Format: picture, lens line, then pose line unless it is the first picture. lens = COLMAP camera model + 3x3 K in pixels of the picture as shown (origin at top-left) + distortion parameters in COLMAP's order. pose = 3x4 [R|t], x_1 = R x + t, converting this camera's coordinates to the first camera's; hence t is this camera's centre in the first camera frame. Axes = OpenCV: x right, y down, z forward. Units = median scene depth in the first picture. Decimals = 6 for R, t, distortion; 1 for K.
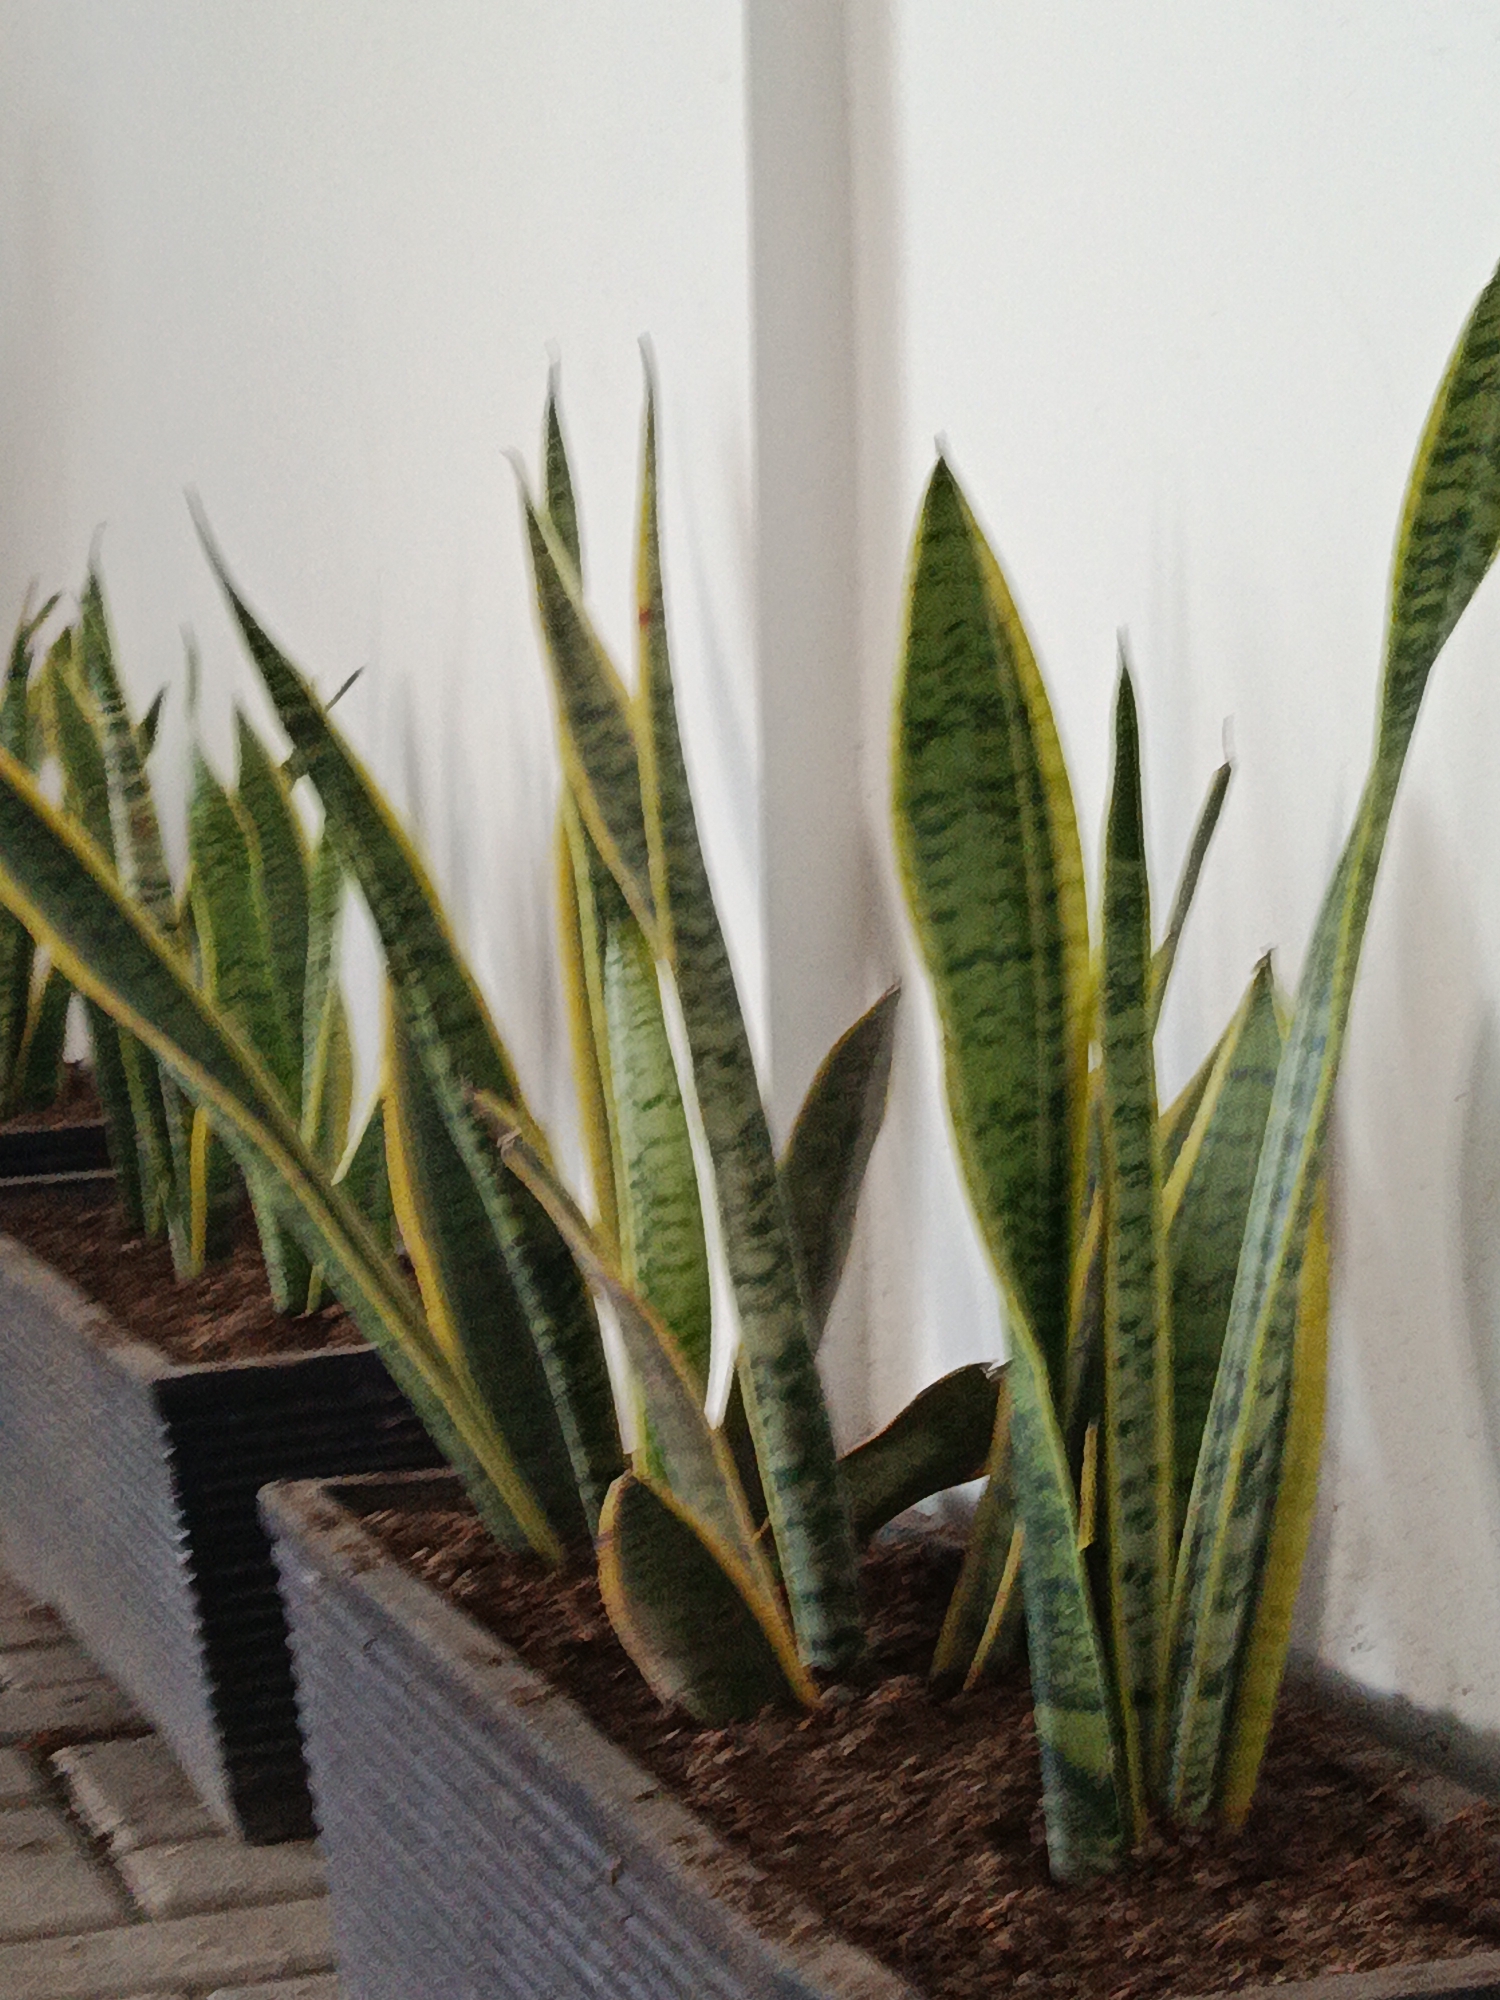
lens RADIAL K [[3815.4, 0, 766.4], [0, 3815.4, 983.6], [0, 0, 1]] dist [0.116120, 0.000000]
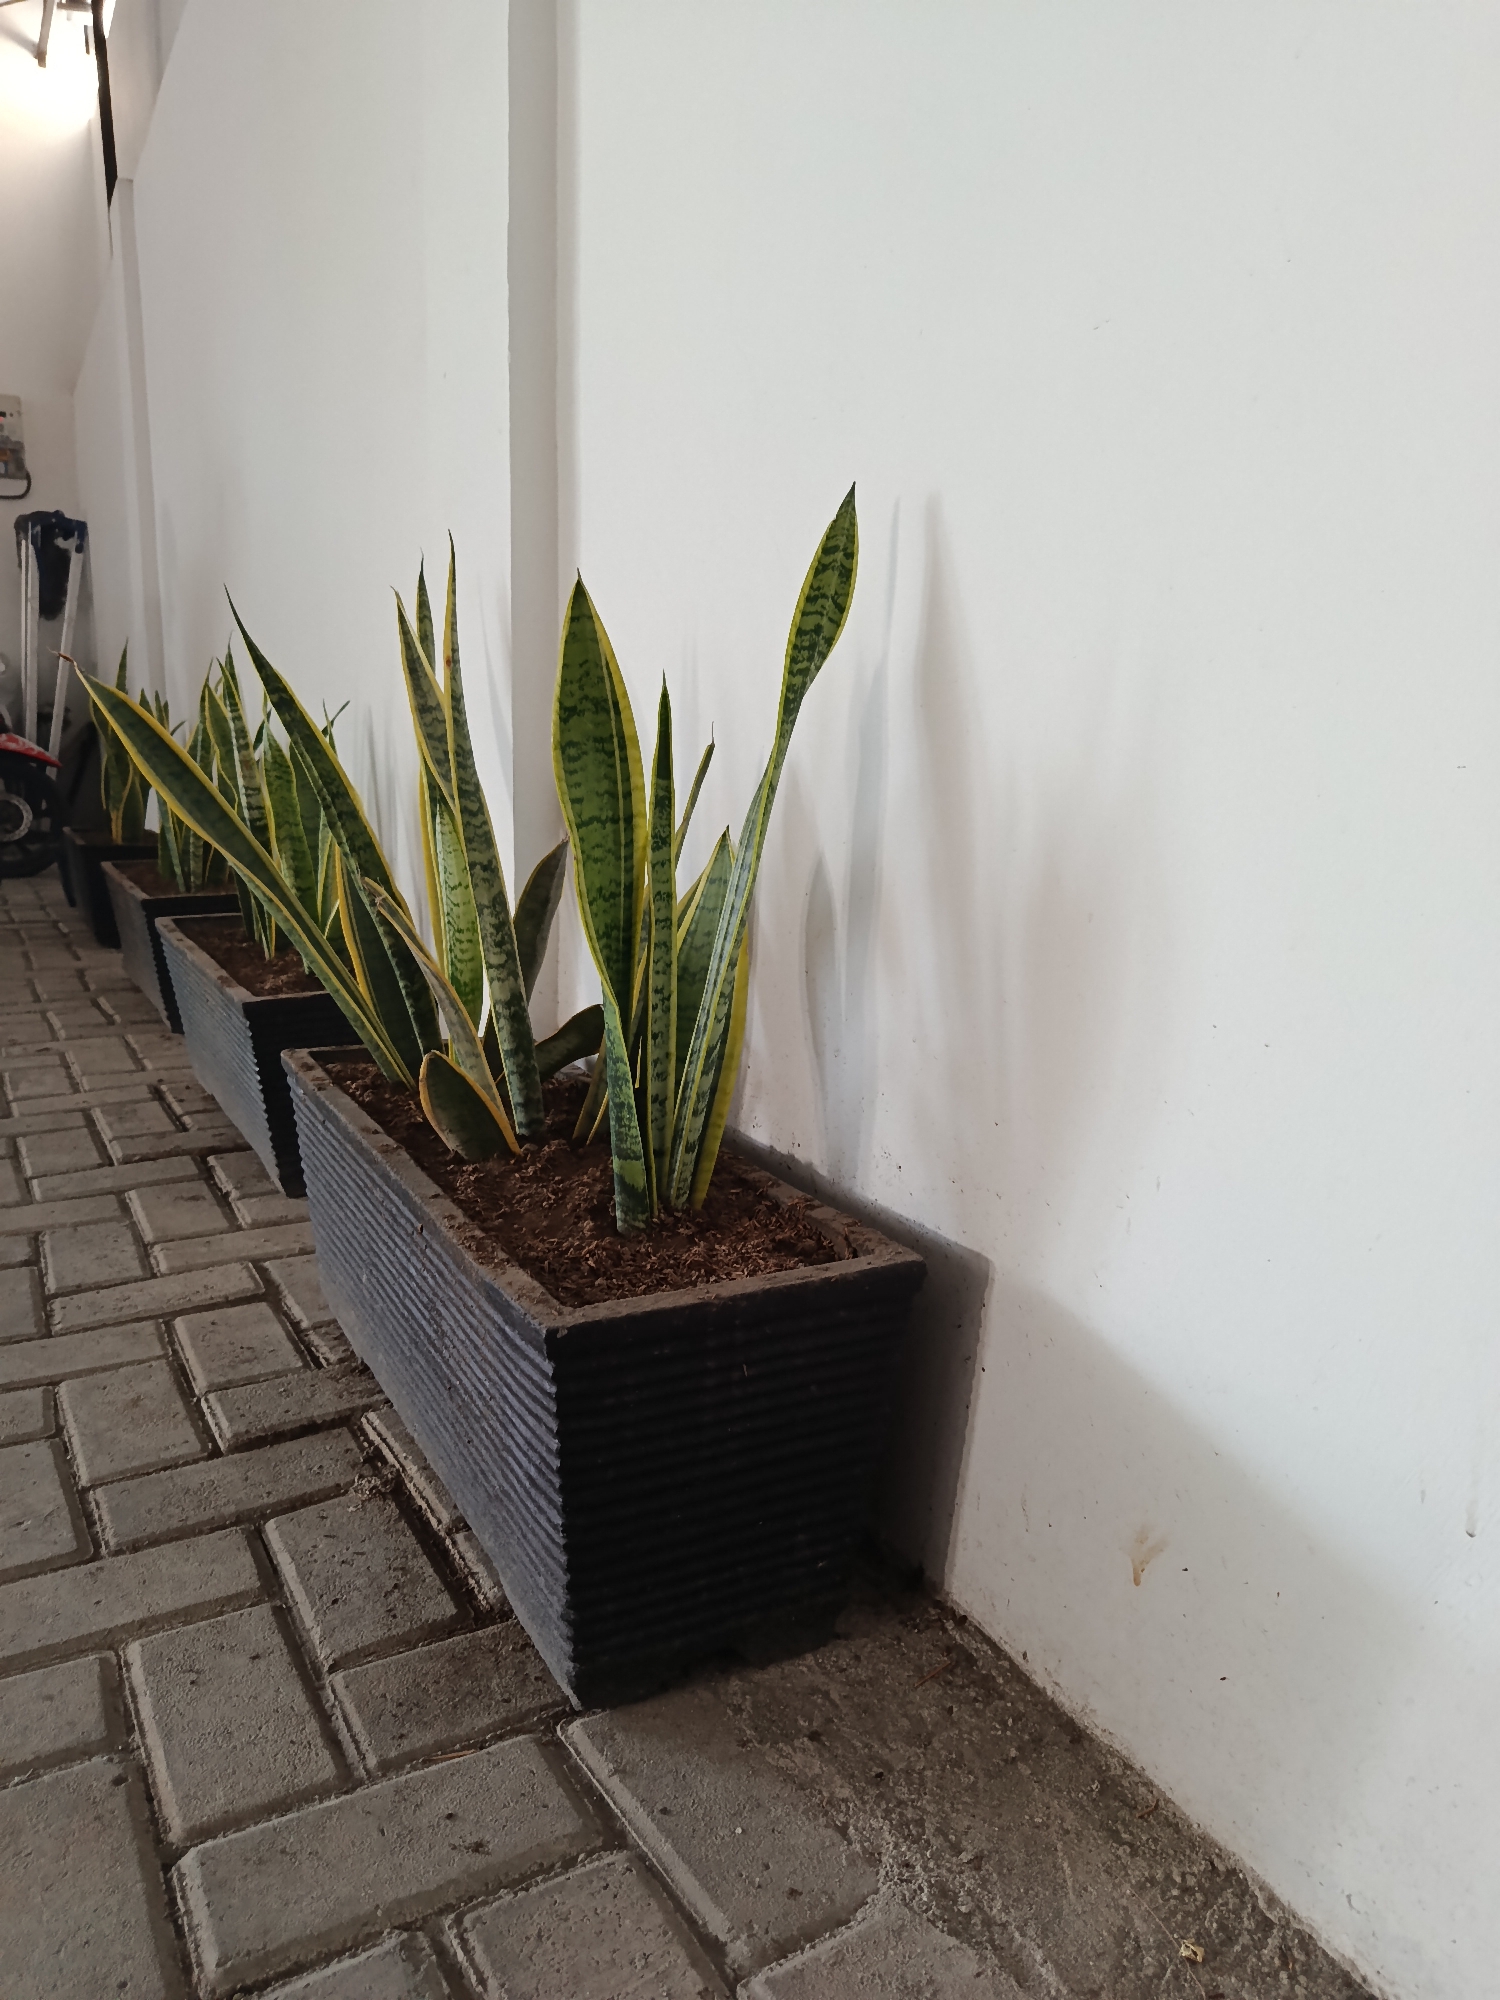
lens RADIAL K [[1381.3, 0, 743.4], [0, 1381.3, 996.2], [0, 0, 1]] dist [0.028762, -0.041267]
pose [[0.990089, 0.021281, 0.138821, 0.029565], [-0.034704, 0.994872, 0.095003, 0.013146], [-0.136087, -0.098879, 0.985750, 0.182630]]
